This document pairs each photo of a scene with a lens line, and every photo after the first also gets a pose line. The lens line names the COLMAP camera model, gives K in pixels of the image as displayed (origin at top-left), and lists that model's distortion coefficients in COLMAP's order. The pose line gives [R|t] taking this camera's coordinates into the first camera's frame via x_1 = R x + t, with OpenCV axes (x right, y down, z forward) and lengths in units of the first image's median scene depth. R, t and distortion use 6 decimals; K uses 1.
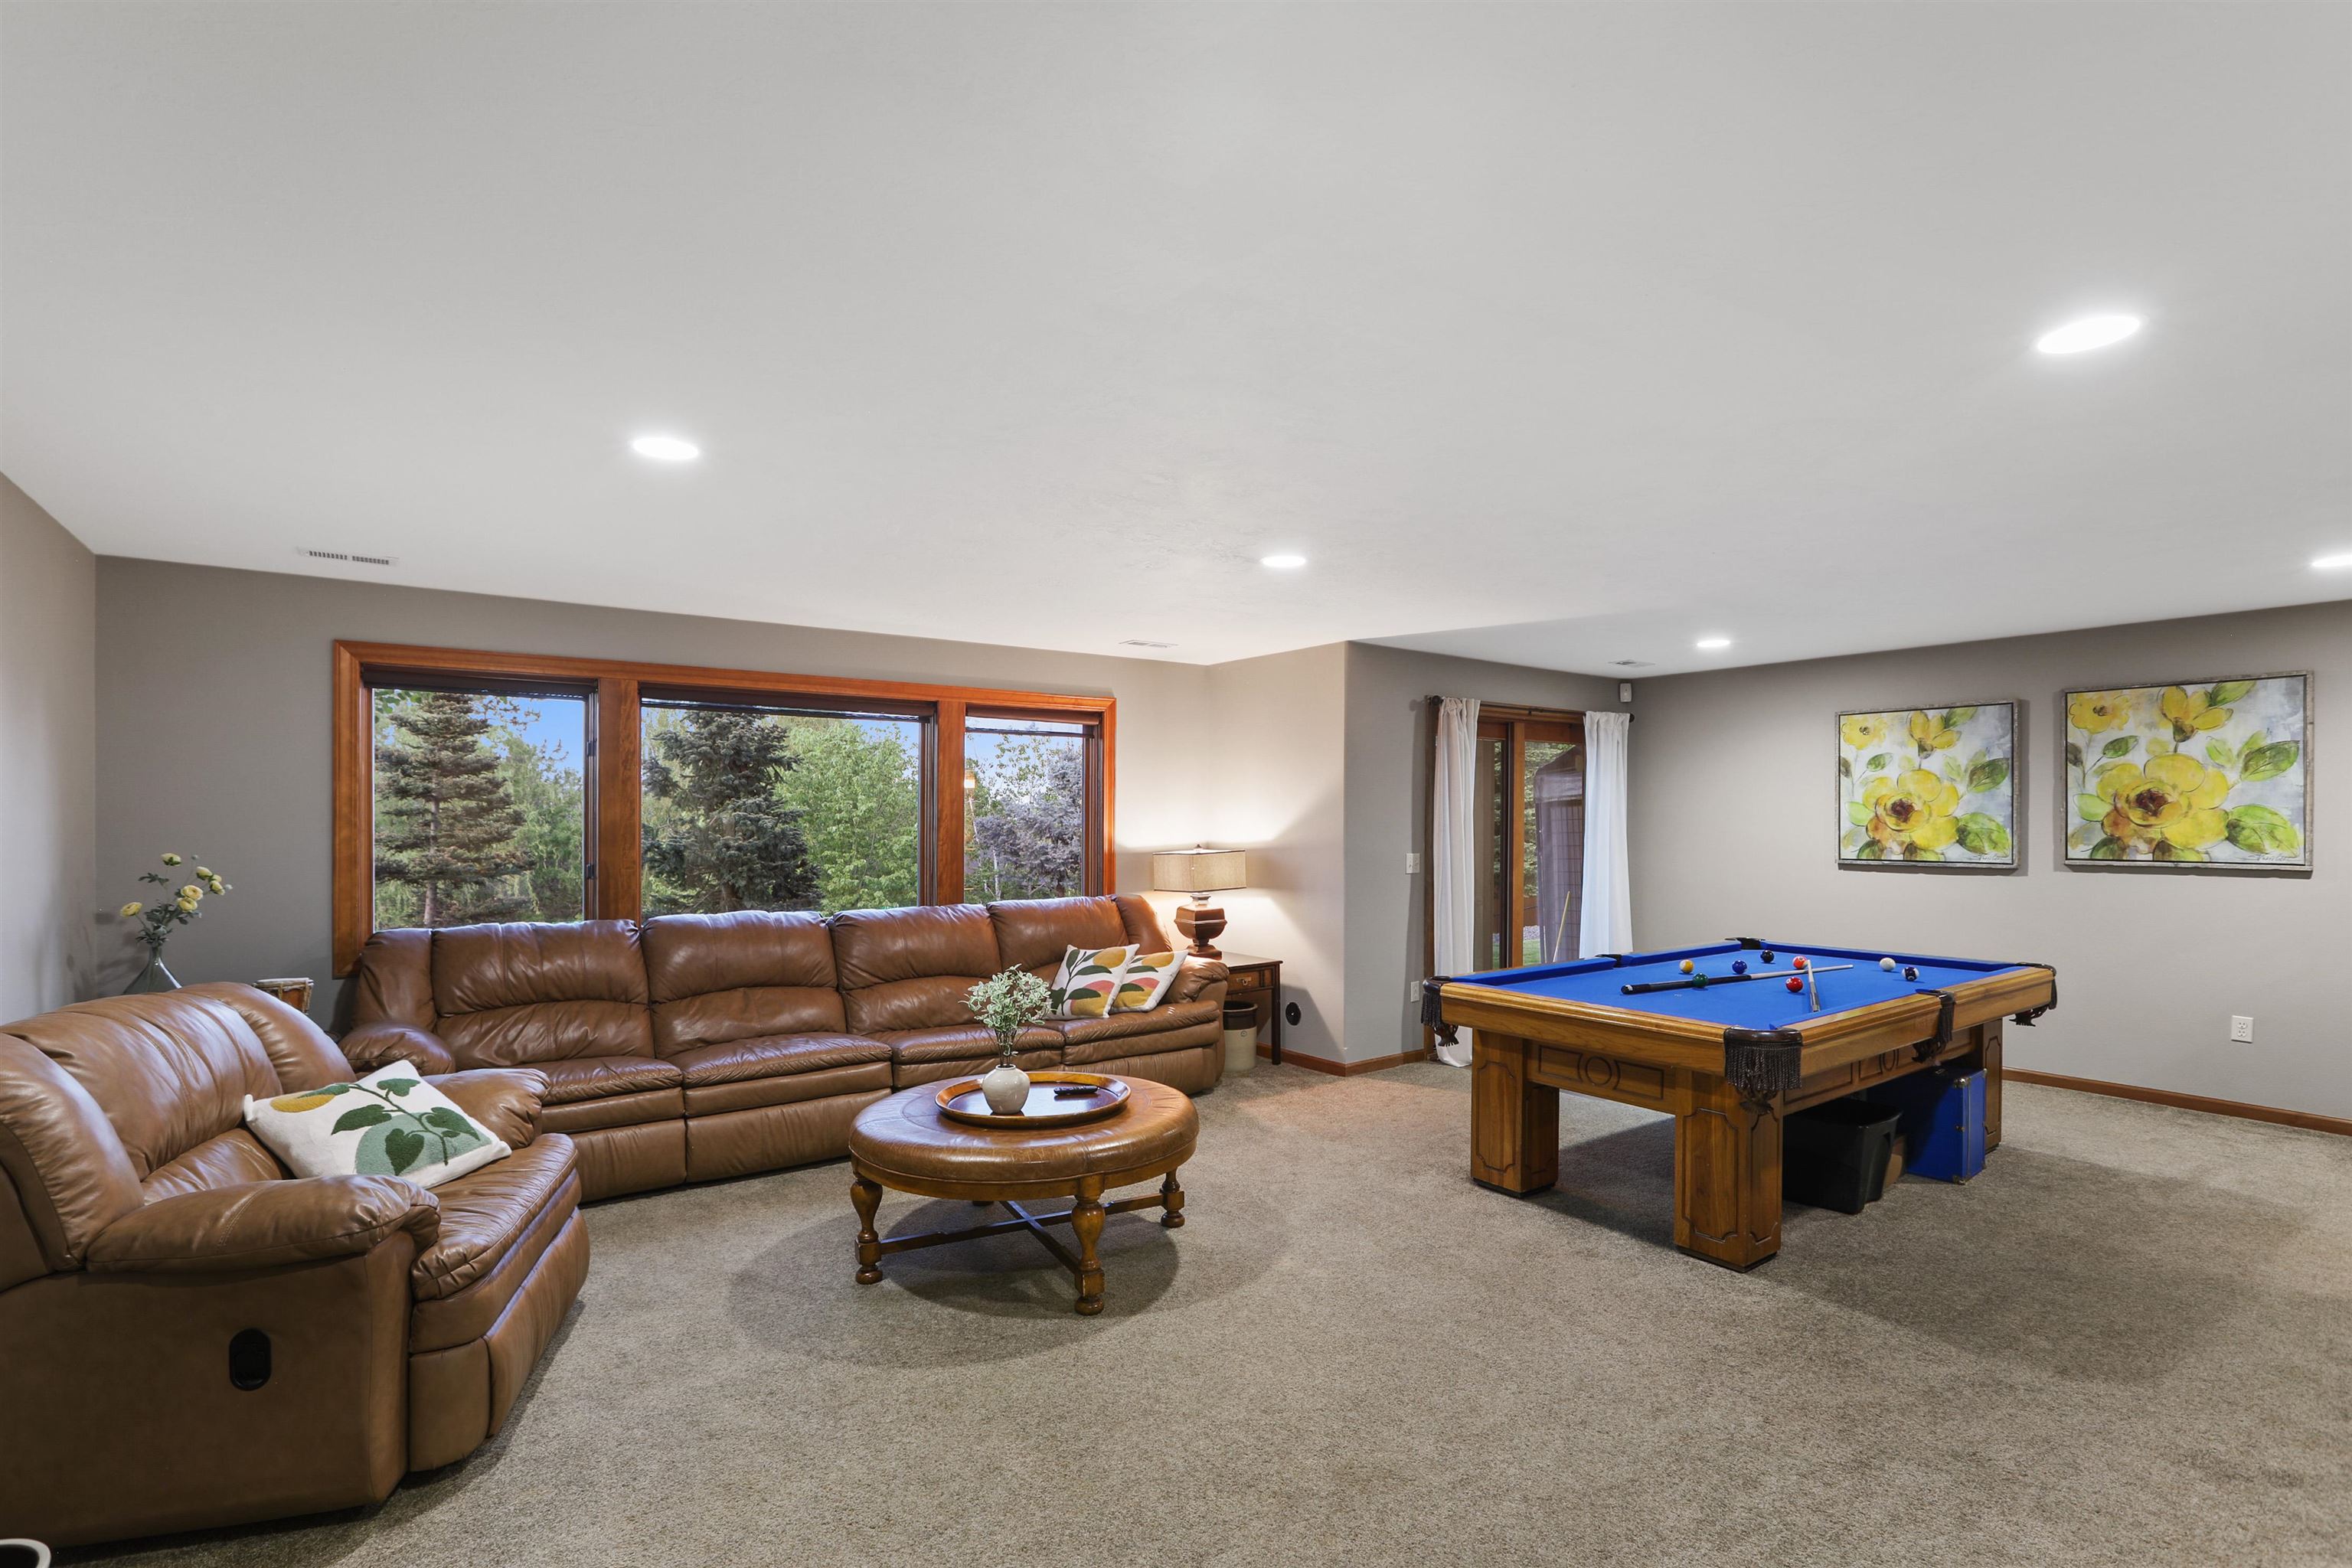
lens RADIAL K [[1101.7, 0, 1168.4], [0, 1101.7, 810.0], [0, 0, 1]] dist [-0.041820, 0.019646]
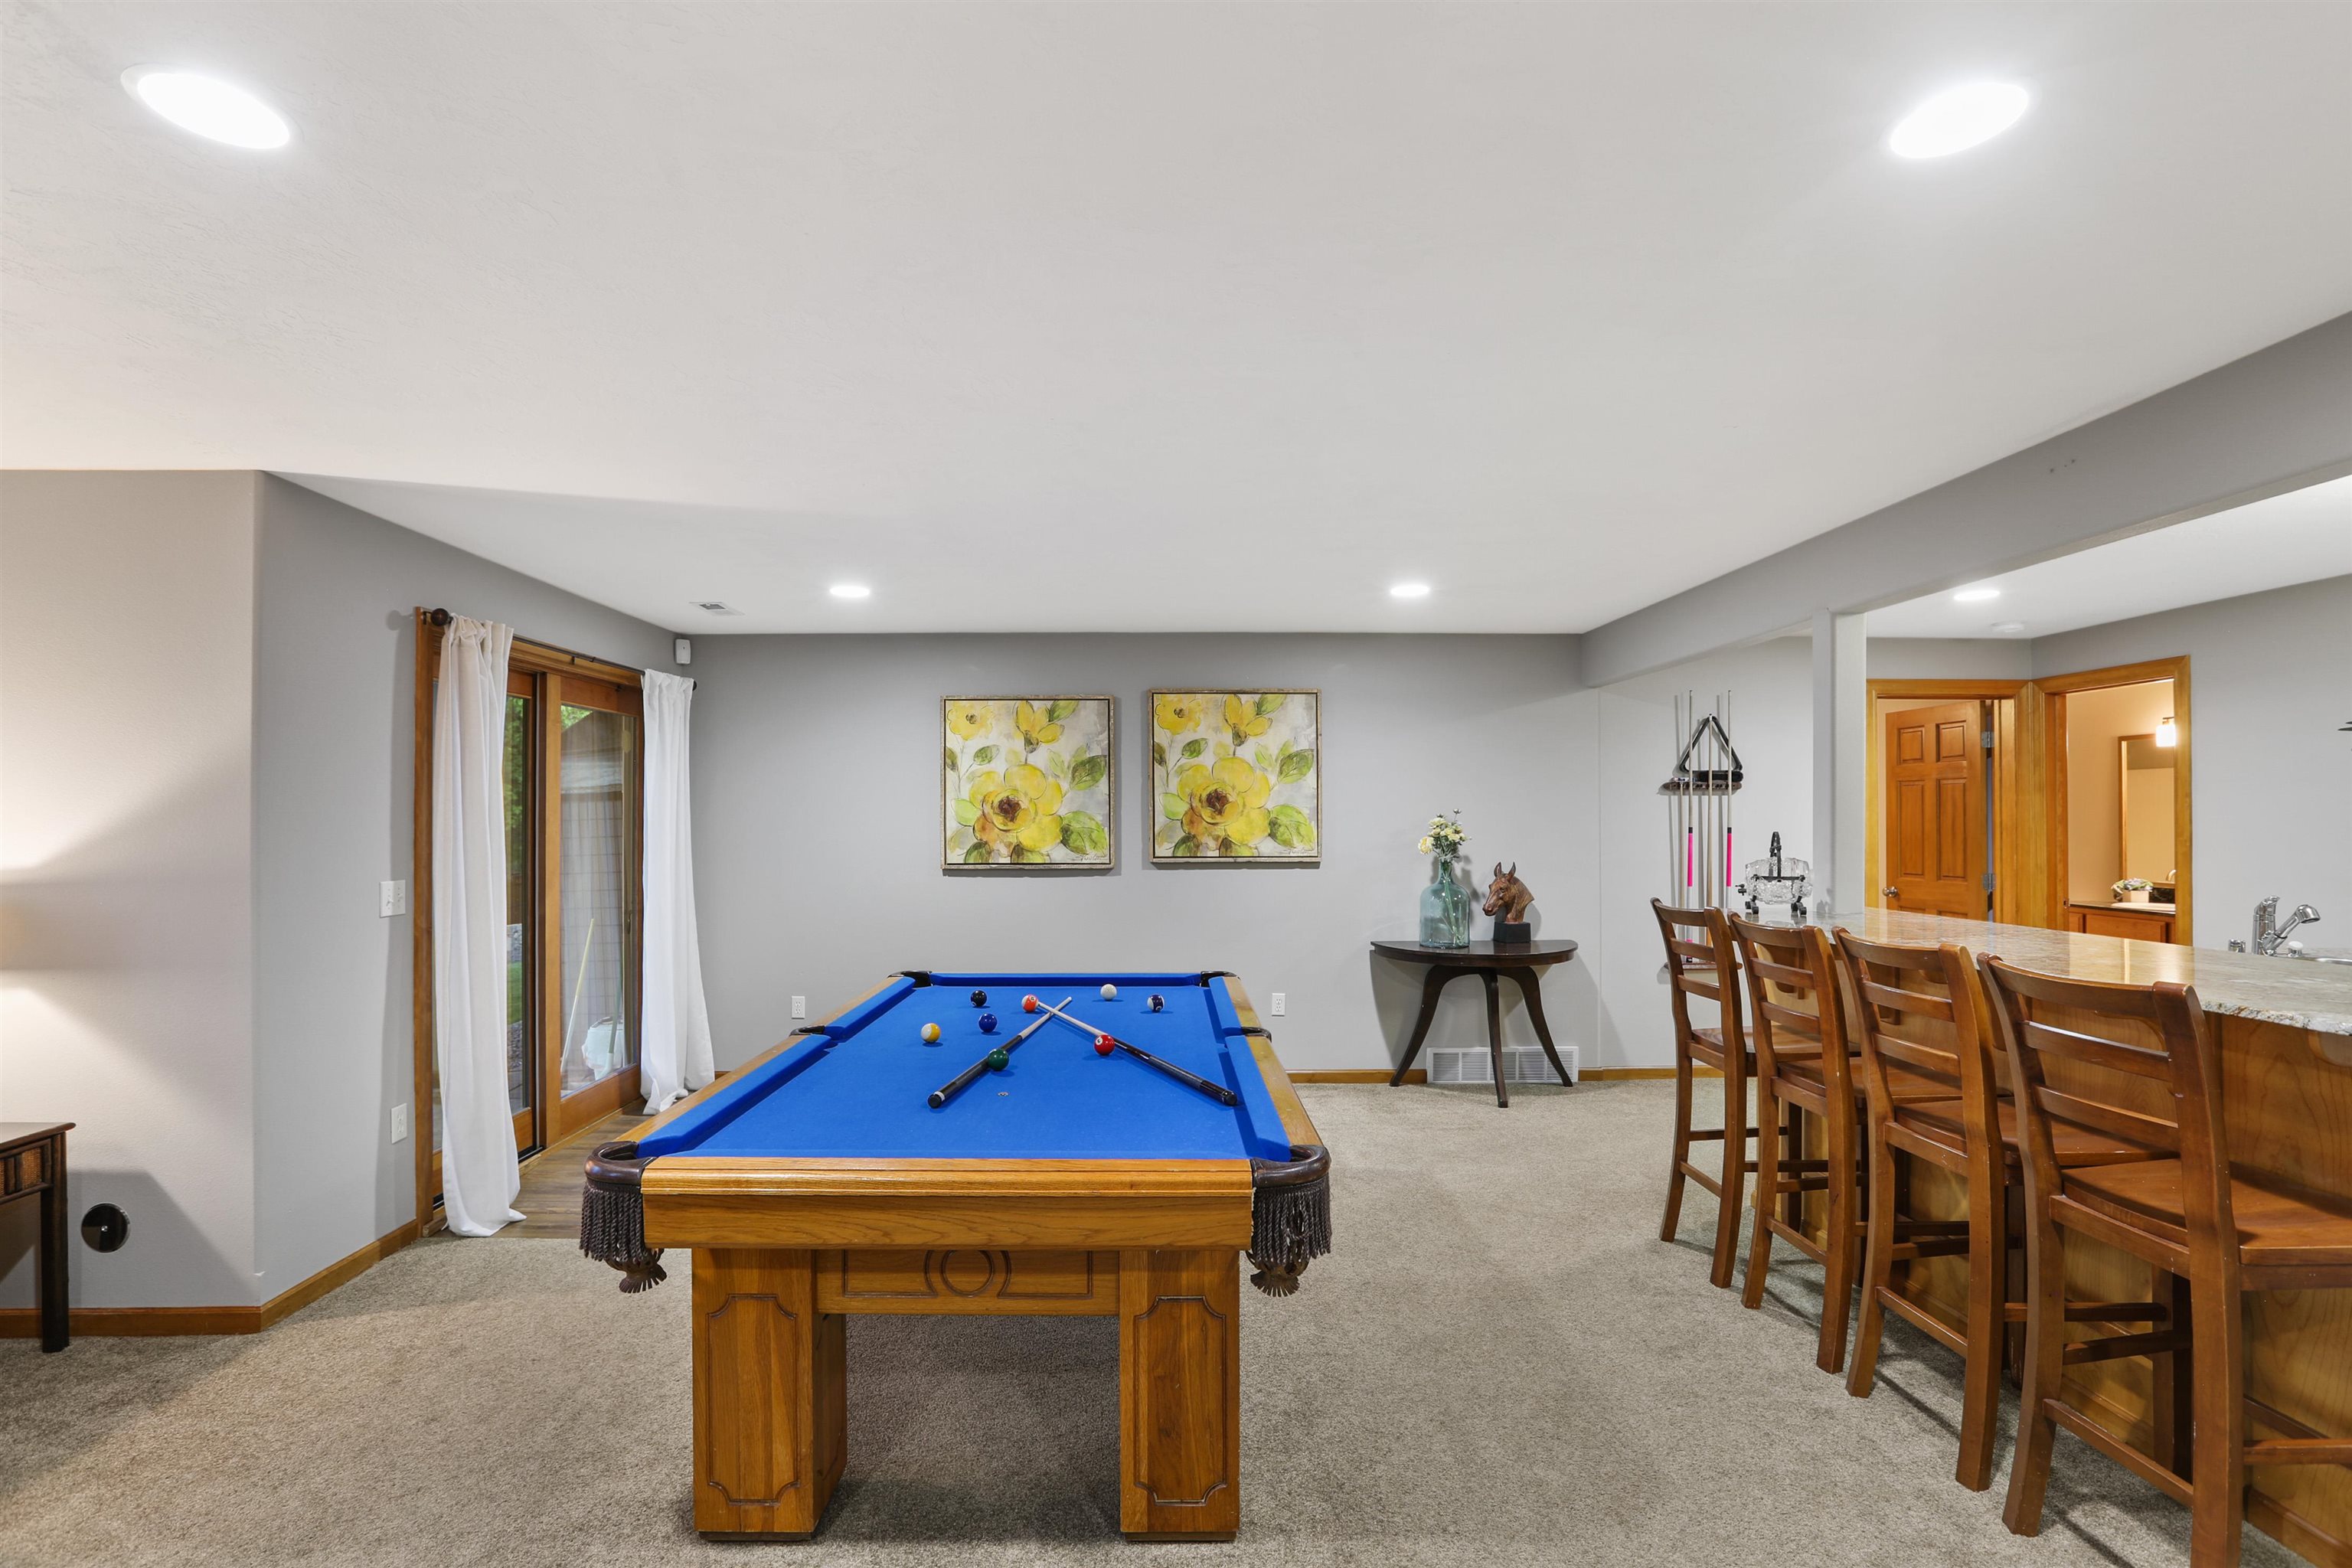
lens RADIAL K [[1101.7, 0, 1168.4], [0, 1101.7, 810.0], [0, 0, 1]] dist [-0.041820, 0.019646]
pose [[0.576815, 0.002851, 0.816870, -0.003848], [-0.003411, 0.999994, -0.001082, 0.002222], [-0.816868, -0.002162, 0.576821, 0.380296]]
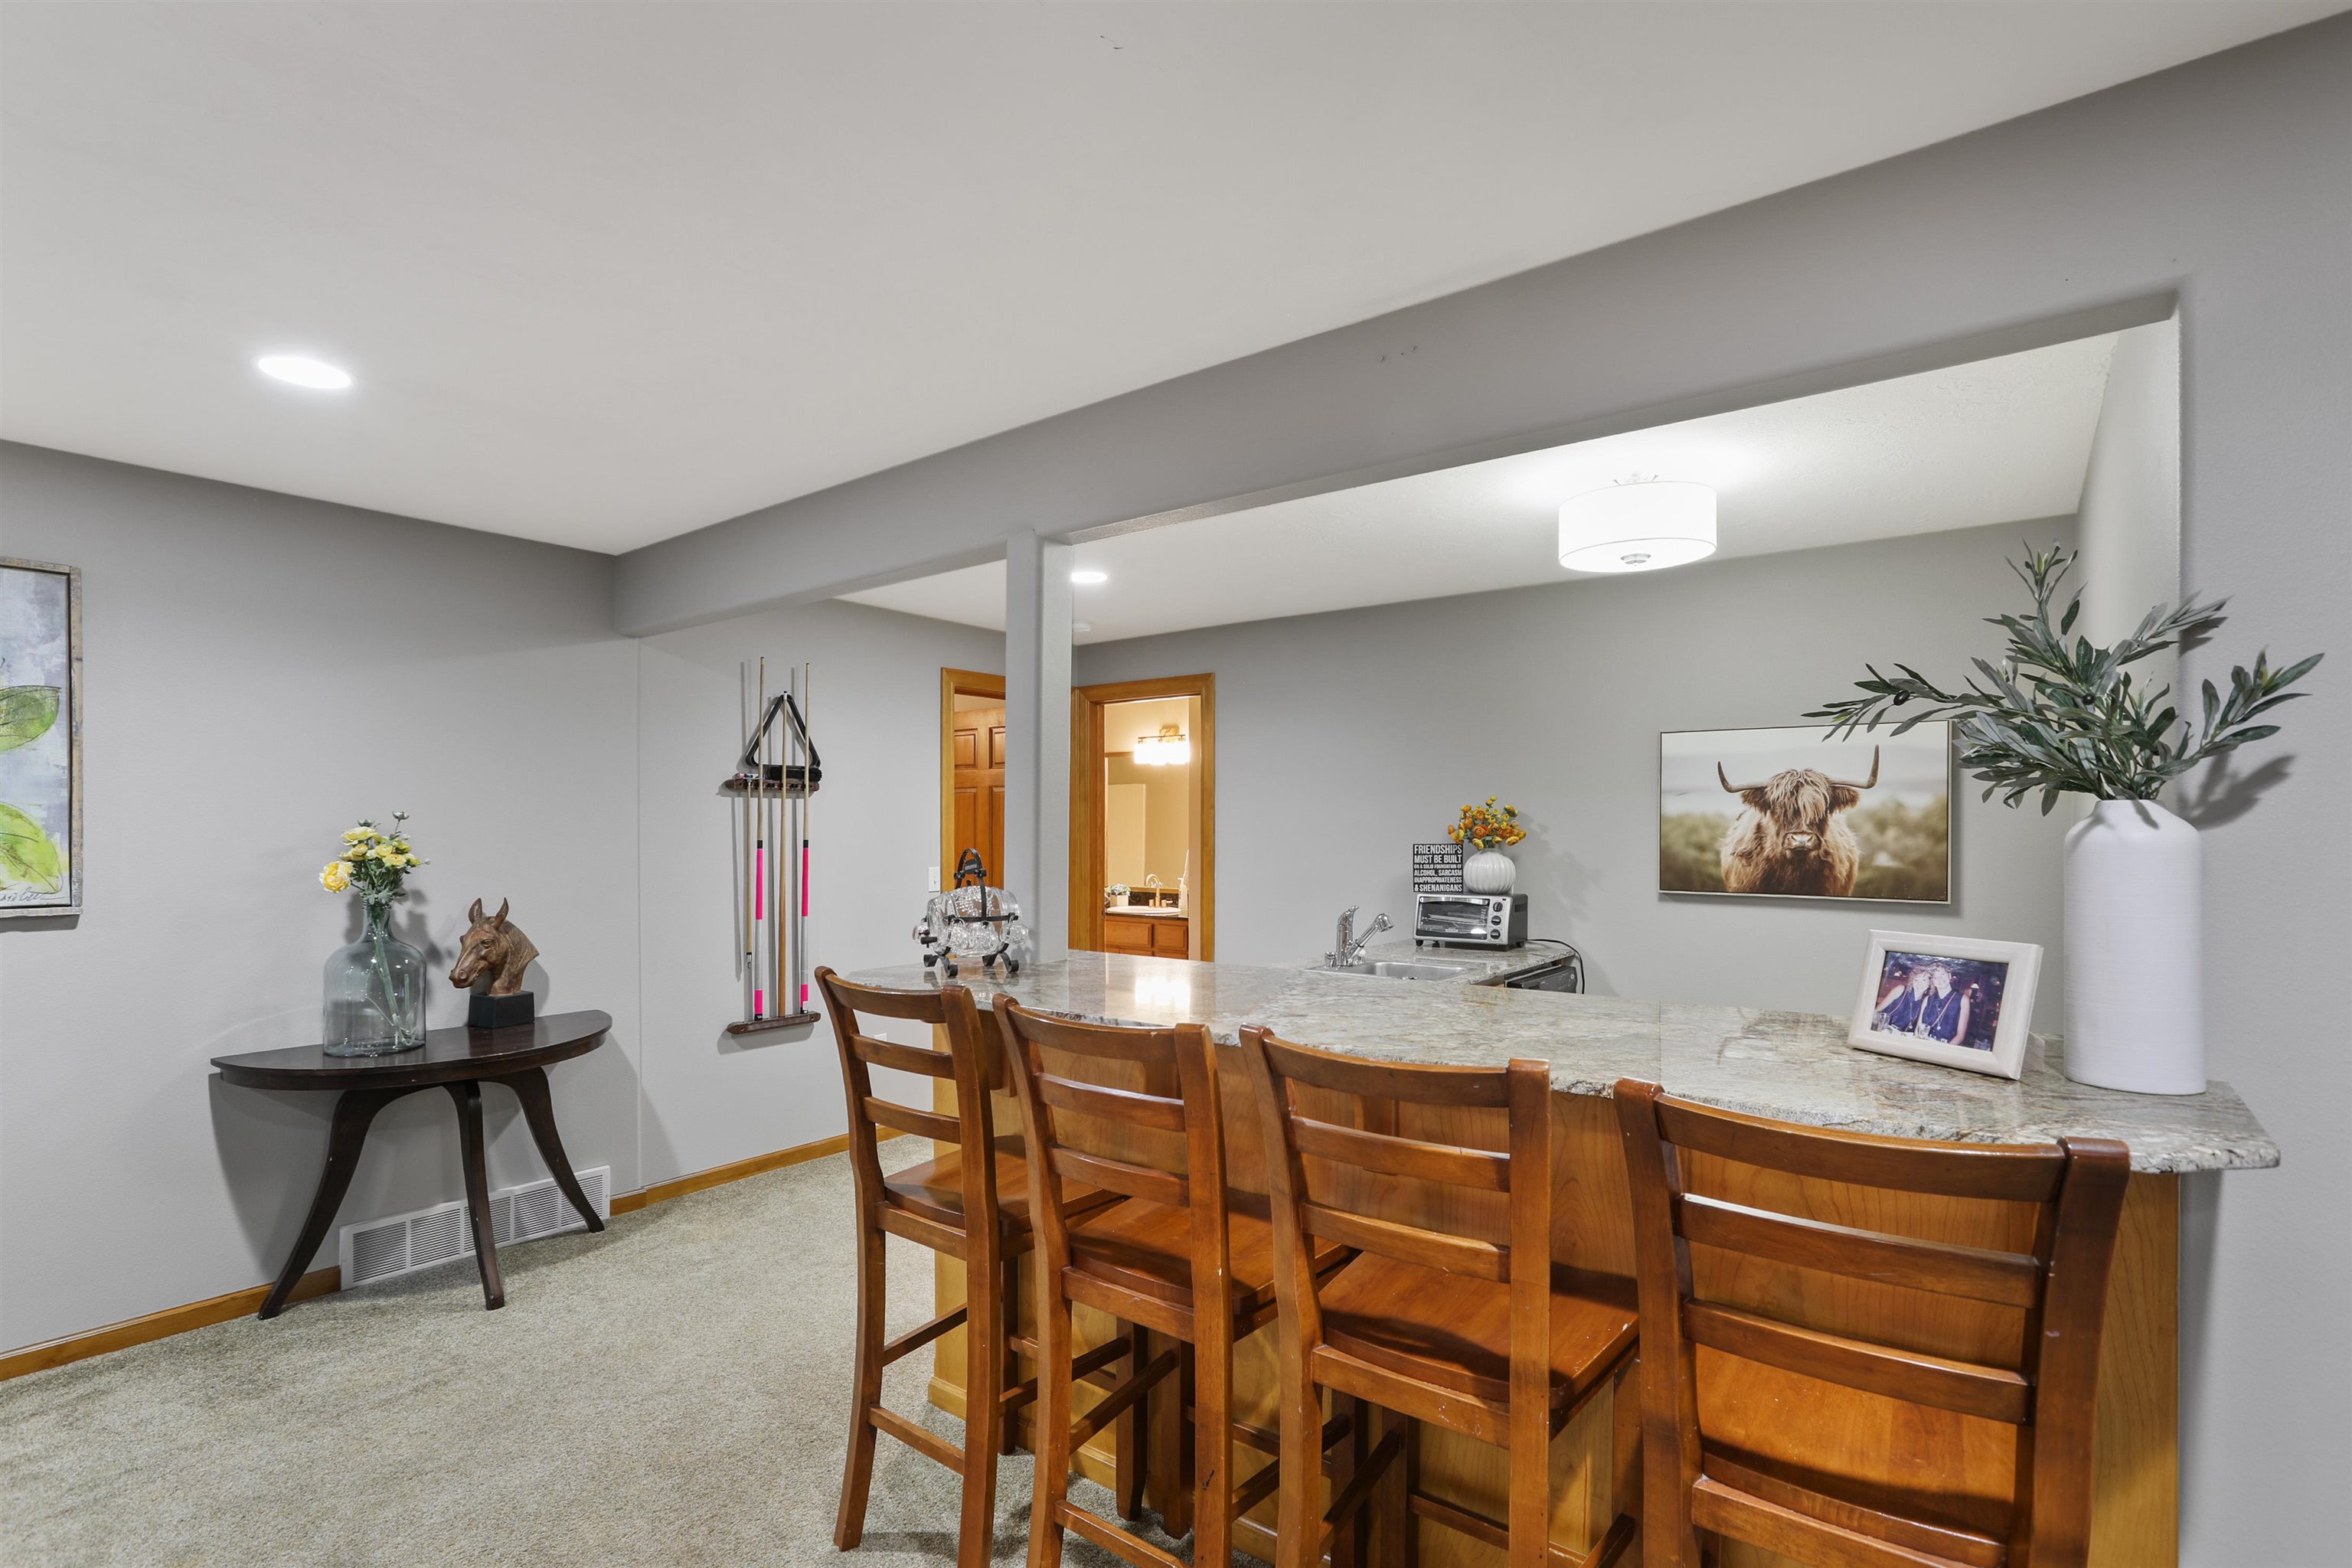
lens RADIAL K [[1098.2, 0, 1169.4], [0, 1098.2, 831.9], [0, 0, 1]] dist [-0.041248, 0.017095]
pose [[-0.273678, -0.007078, 0.961795, 0.293850], [-0.008184, 0.999954, 0.005030, 0.003714], [-0.961787, -0.006495, -0.273723, 0.503550]]
